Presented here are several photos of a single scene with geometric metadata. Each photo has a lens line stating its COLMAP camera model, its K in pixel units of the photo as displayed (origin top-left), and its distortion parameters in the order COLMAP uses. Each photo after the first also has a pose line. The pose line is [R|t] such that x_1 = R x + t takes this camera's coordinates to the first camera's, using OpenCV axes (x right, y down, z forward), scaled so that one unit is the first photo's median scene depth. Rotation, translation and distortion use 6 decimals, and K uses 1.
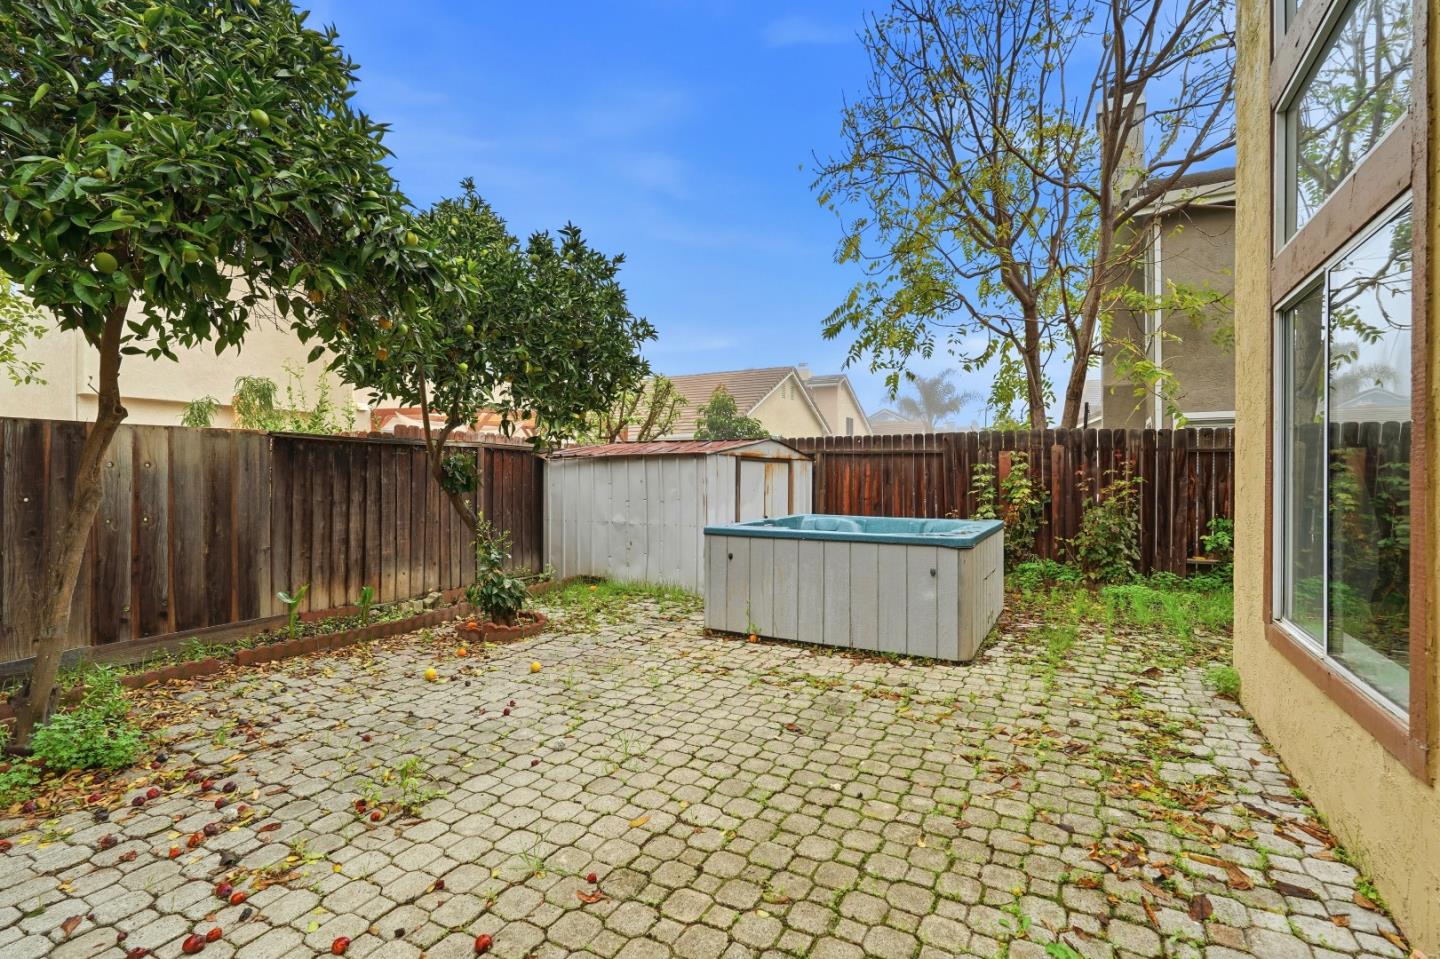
lens RADIAL K [[652.1, 0, 712.7], [0, 652.1, 475.3], [0, 0, 1]] dist [-0.006634, 0.005524]
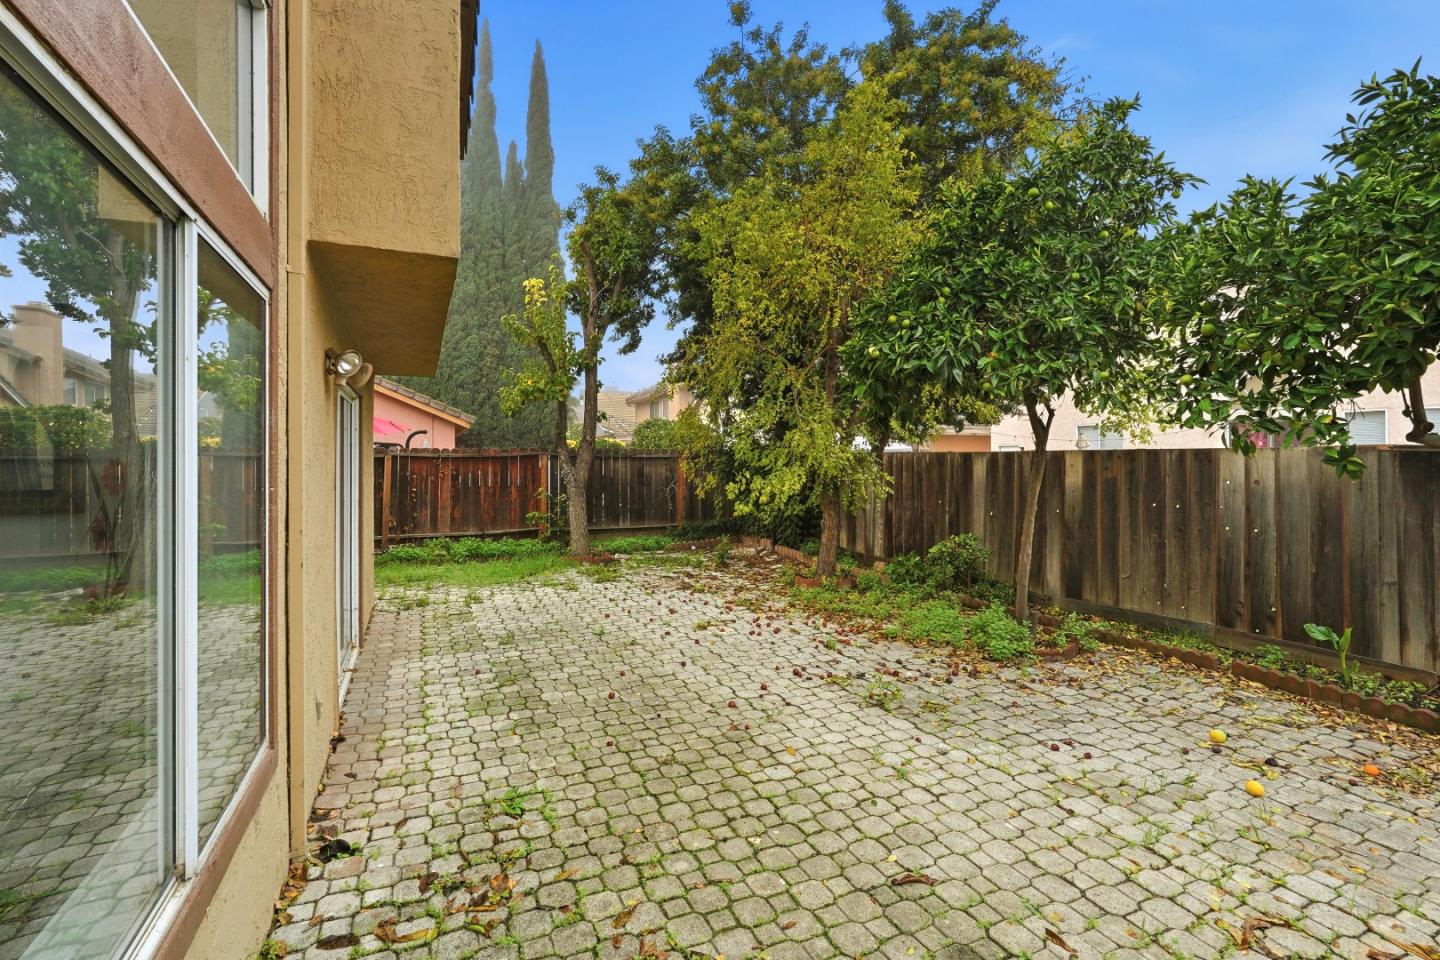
lens RADIAL K [[652.1, 0, 718.2], [0, 652.1, 460.5], [0, 0, 1]] dist [-0.006634, 0.005524]
pose [[-0.588229, -0.004900, -0.808679, 0.988606], [-0.002213, 0.999988, -0.004449, -0.076928], [0.808691, -0.000827, -0.588233, 1.501664]]
